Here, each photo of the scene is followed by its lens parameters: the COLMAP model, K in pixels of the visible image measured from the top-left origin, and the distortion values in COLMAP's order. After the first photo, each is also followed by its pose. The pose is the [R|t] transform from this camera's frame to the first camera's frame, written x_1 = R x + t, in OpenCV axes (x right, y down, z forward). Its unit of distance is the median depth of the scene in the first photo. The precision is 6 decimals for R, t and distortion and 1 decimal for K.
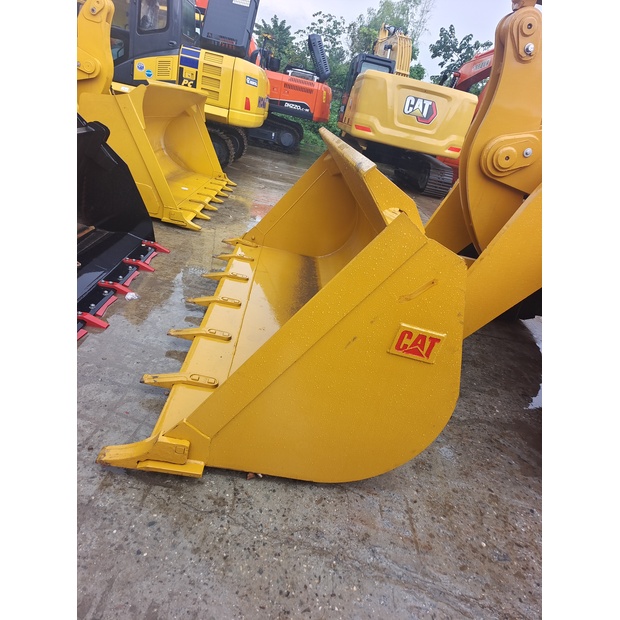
lens RADIAL K [[424.8, 0, 303.7], [0, 424.8, 310.2], [0, 0, 1]] dist [0.043561, -0.036646]
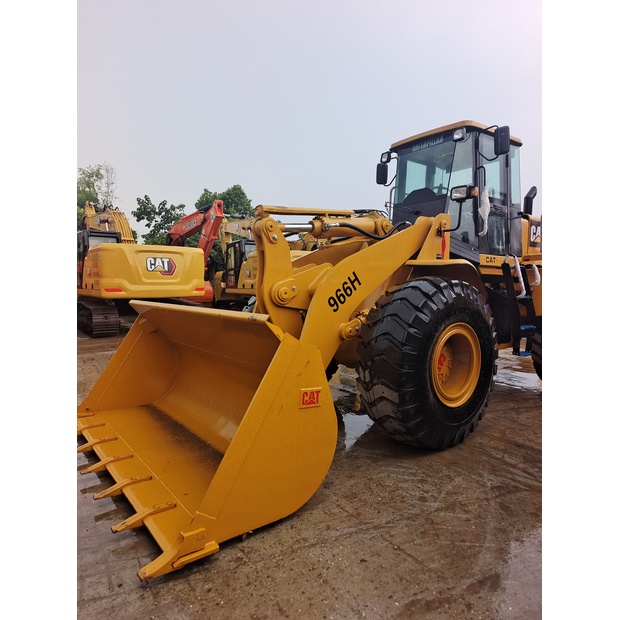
lens RADIAL K [[424.8, 0, 309.7], [0, 424.8, 314.3], [0, 0, 1]] dist [0.043561, -0.036646]
pose [[0.788191, -0.246425, 0.563941, -0.458070], [0.401026, 0.900735, -0.166900, 0.040207], [-0.466833, 0.357704, 0.808774, -0.404234]]
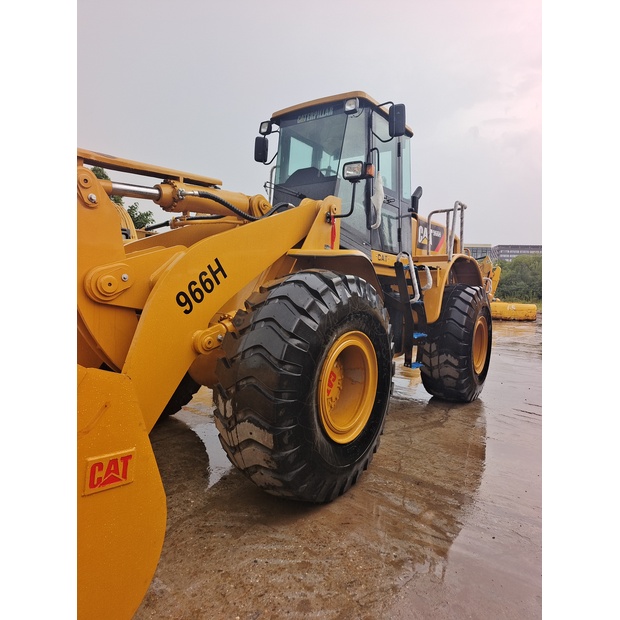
lens RADIAL K [[424.8, 0, 323.2], [0, 424.8, 307.6], [0, 0, 1]] dist [0.043561, -0.036646]
pose [[0.584934, -0.216471, 0.781660, -0.095394], [0.417946, 0.906371, -0.061750, 0.002212], [-0.695107, 0.362811, 0.620640, -0.064846]]
